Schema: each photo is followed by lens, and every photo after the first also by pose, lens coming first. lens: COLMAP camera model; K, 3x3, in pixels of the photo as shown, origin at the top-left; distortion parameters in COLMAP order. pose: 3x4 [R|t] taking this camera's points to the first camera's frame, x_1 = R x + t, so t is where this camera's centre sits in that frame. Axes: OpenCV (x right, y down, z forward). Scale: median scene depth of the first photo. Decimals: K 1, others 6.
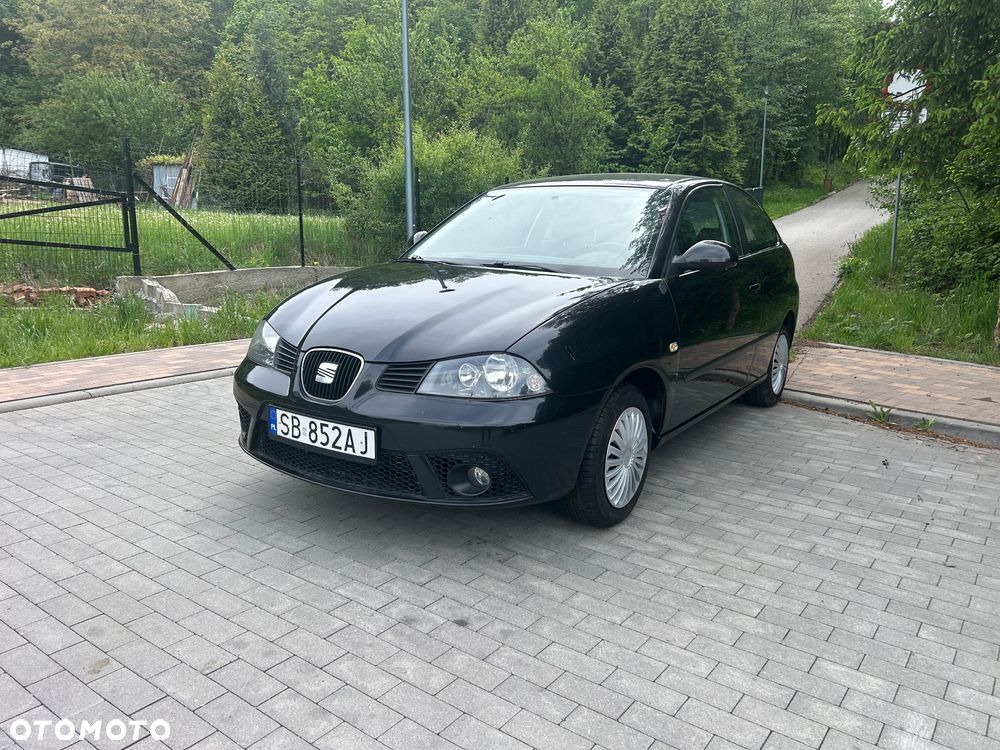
lens RADIAL K [[753.0, 0, 493.2], [0, 753.0, 375.8], [0, 0, 1]] dist [0.049273, -0.055911]
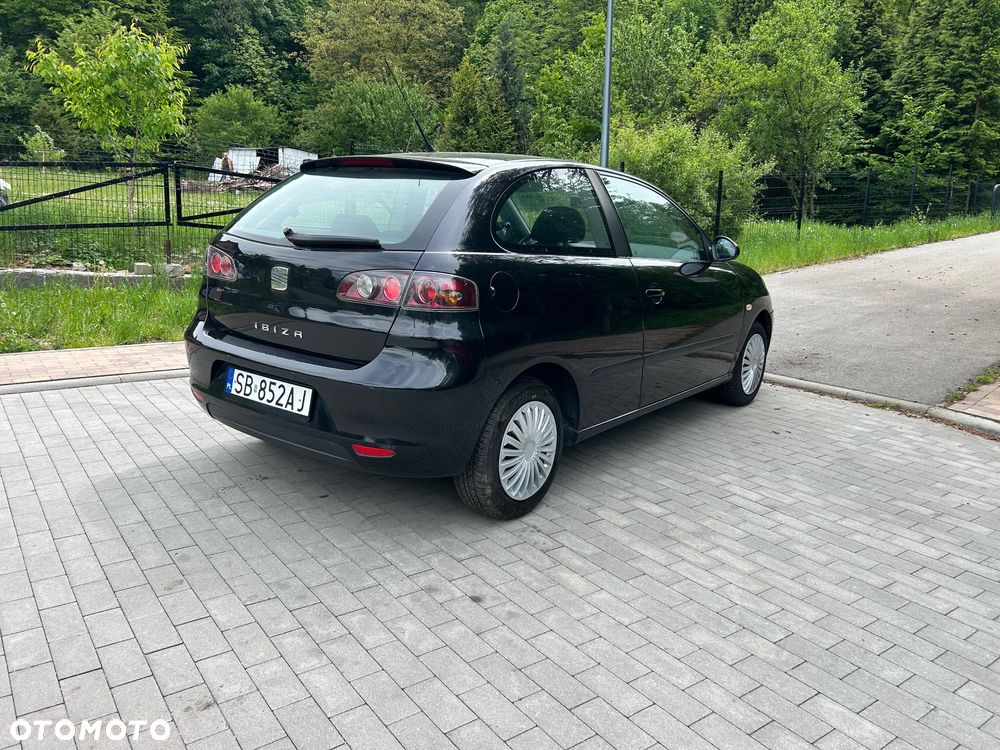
lens RADIAL K [[753.0, 0, 498.0], [0, 753.0, 373.1], [0, 0, 1]] dist [0.049273, -0.055911]
pose [[0.955820, 0.071459, -0.285135, 0.213574], [-0.069836, 0.997432, 0.015868, -0.009964], [0.285537, 0.004745, 0.958356, -0.016342]]
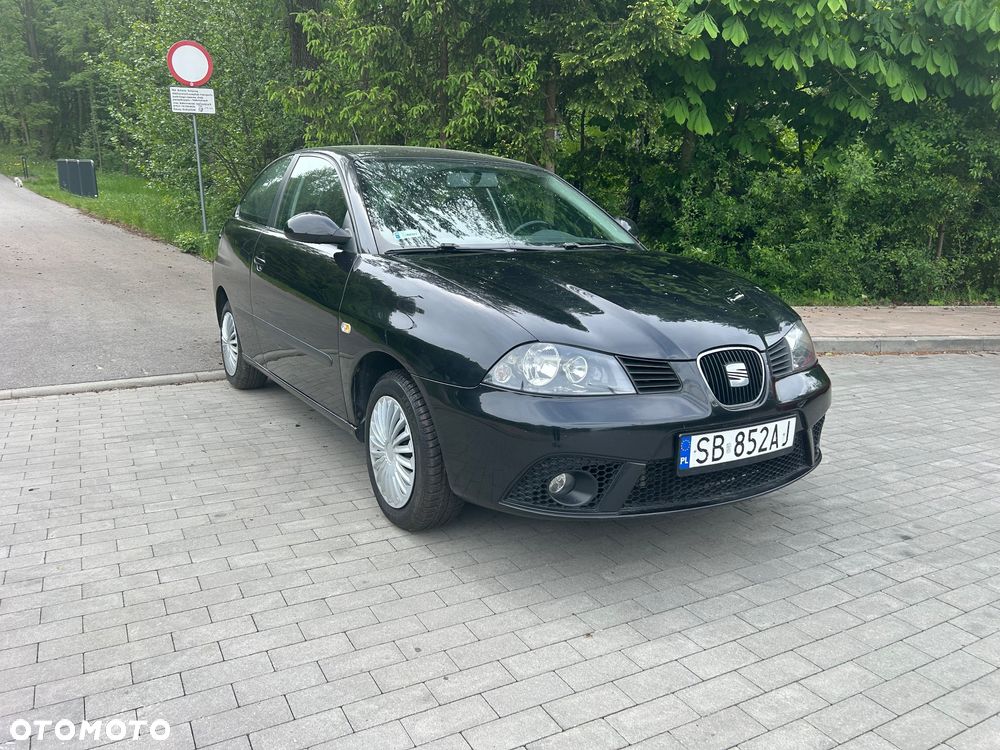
lens RADIAL K [[753.0, 0, 496.7], [0, 753.0, 376.4], [0, 0, 1]] dist [0.049273, -0.055911]
pose [[0.421326, -0.207772, 0.882788, -1.051705], [0.176340, 0.973594, 0.144983, -0.168773], [-0.889600, 0.094585, 0.446839, 0.801106]]
